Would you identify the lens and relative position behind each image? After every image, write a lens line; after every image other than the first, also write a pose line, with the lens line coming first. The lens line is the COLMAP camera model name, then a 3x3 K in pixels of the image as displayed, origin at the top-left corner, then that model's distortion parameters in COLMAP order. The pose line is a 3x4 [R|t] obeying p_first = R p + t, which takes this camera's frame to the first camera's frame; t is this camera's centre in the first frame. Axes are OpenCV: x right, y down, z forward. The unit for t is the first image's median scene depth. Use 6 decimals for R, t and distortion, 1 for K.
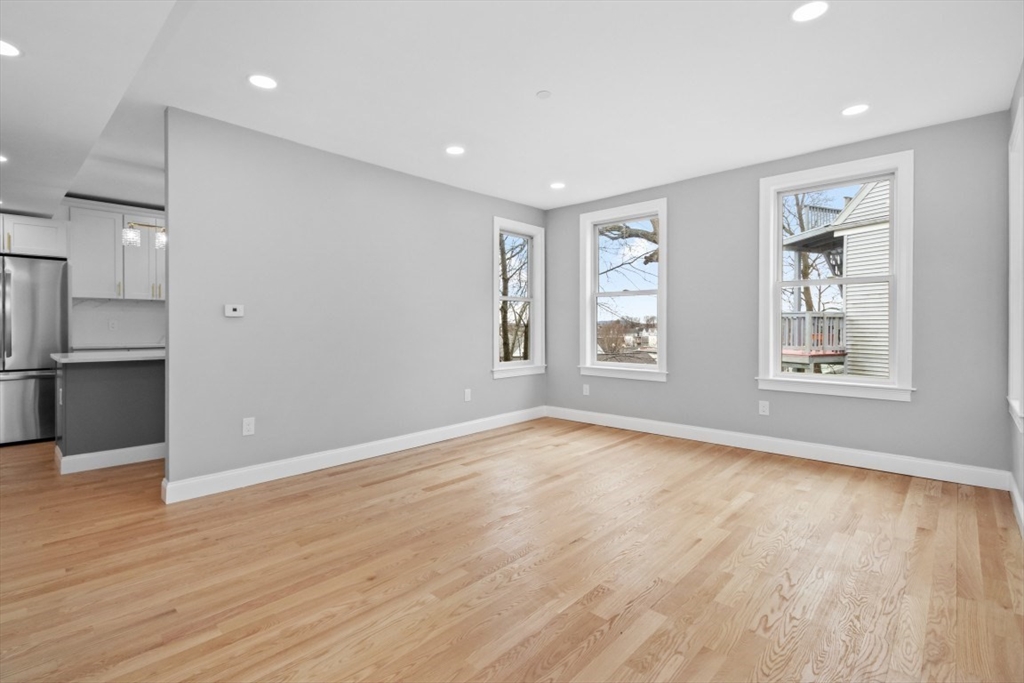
lens RADIAL K [[486.7, 0, 518.6], [0, 486.7, 328.3], [0, 0, 1]] dist [0.042244, -0.029428]
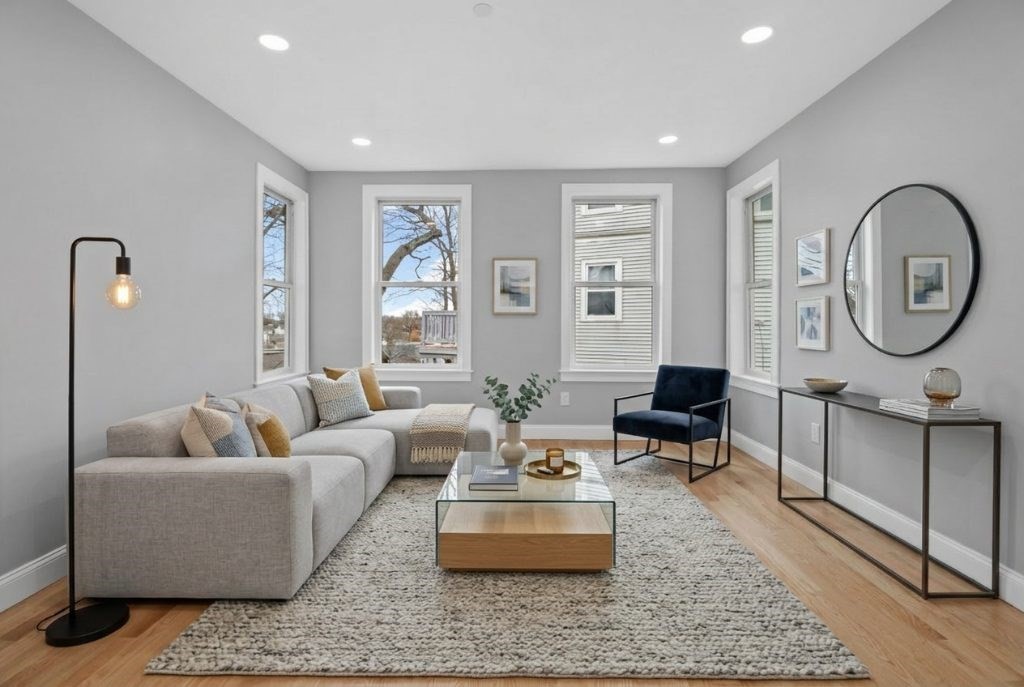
lens RADIAL K [[486.7, 0, 518.6], [0, 486.7, 330.3], [0, 0, 1]] dist [0.042244, -0.029428]
pose [[0.750865, -0.006899, 0.660419, -0.248095], [-0.000680, 0.999937, 0.011218, 0.000959], [-0.660455, -0.008872, 0.750813, 0.235008]]
